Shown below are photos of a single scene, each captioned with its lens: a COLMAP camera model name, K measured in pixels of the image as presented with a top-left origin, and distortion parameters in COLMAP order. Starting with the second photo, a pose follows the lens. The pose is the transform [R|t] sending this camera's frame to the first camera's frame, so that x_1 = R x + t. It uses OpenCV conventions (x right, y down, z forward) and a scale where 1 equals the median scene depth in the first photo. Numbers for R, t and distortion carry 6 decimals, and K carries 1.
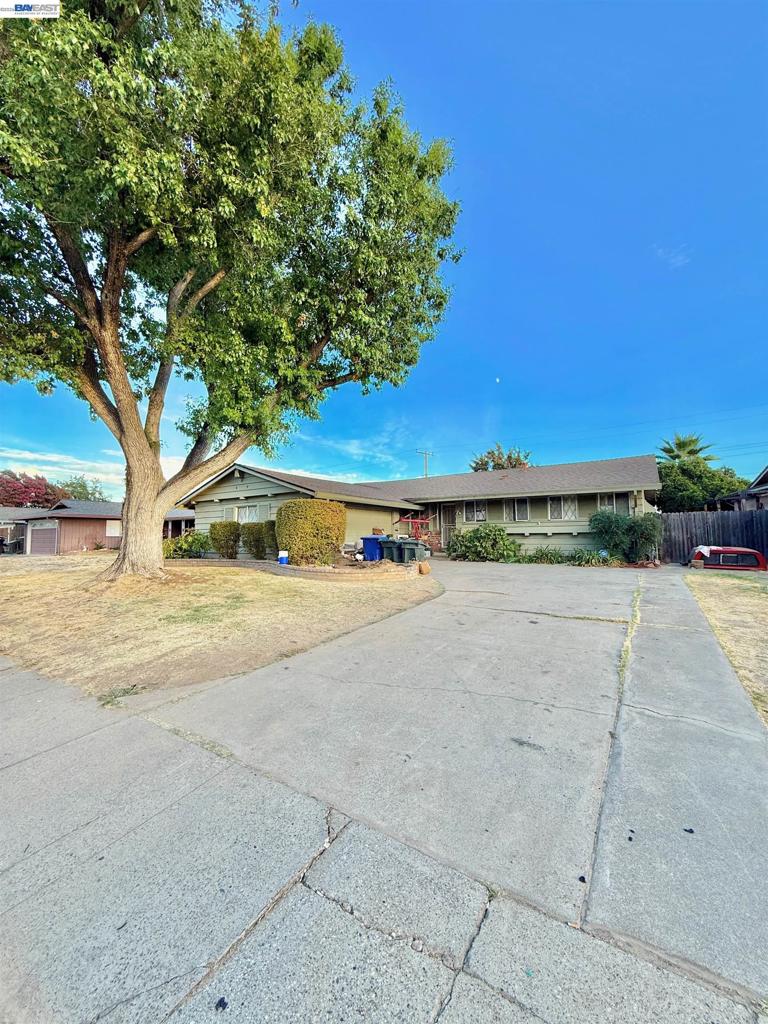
lens RADIAL K [[405.6, 0, 387.3], [0, 405.6, 510.8], [0, 0, 1]] dist [-0.002710, 0.000429]
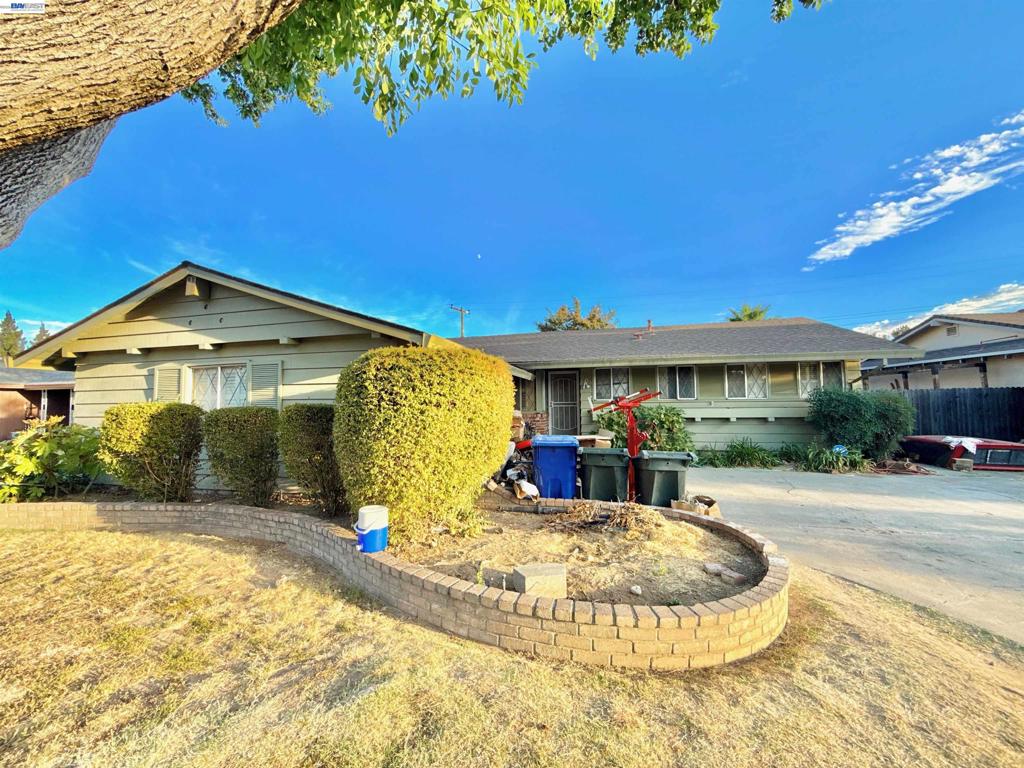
lens RADIAL K [[405.6, 0, 510.0], [0, 405.6, 385.8], [0, 0, 1]] dist [-0.002710, 0.000429]
pose [[0.947694, 0.012657, 0.318931, -0.183022], [-0.017463, 0.999773, 0.012213, -0.000972], [-0.318704, -0.017144, 0.947699, 0.473608]]
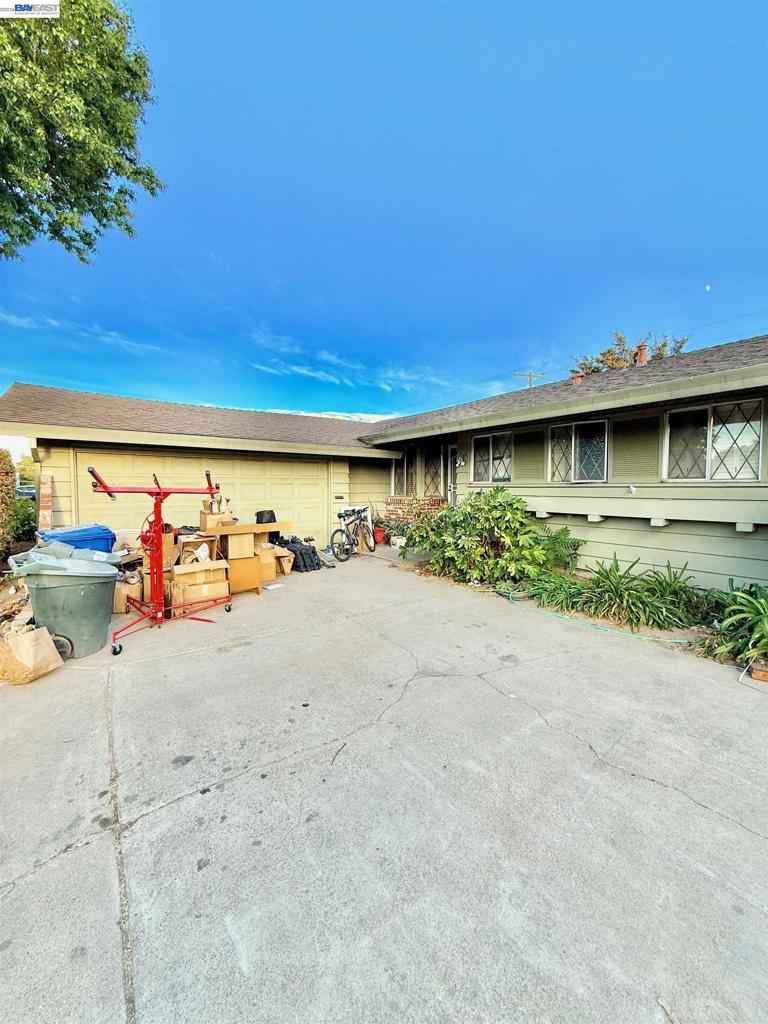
lens RADIAL K [[405.6, 0, 382.3], [0, 405.6, 507.8], [0, 0, 1]] dist [-0.002710, 0.000429]
pose [[0.933312, 0.023057, -0.358325, 0.306524], [0.019206, 0.993302, 0.113941, 0.001477], [0.358552, -0.113225, 0.926618, 0.600075]]
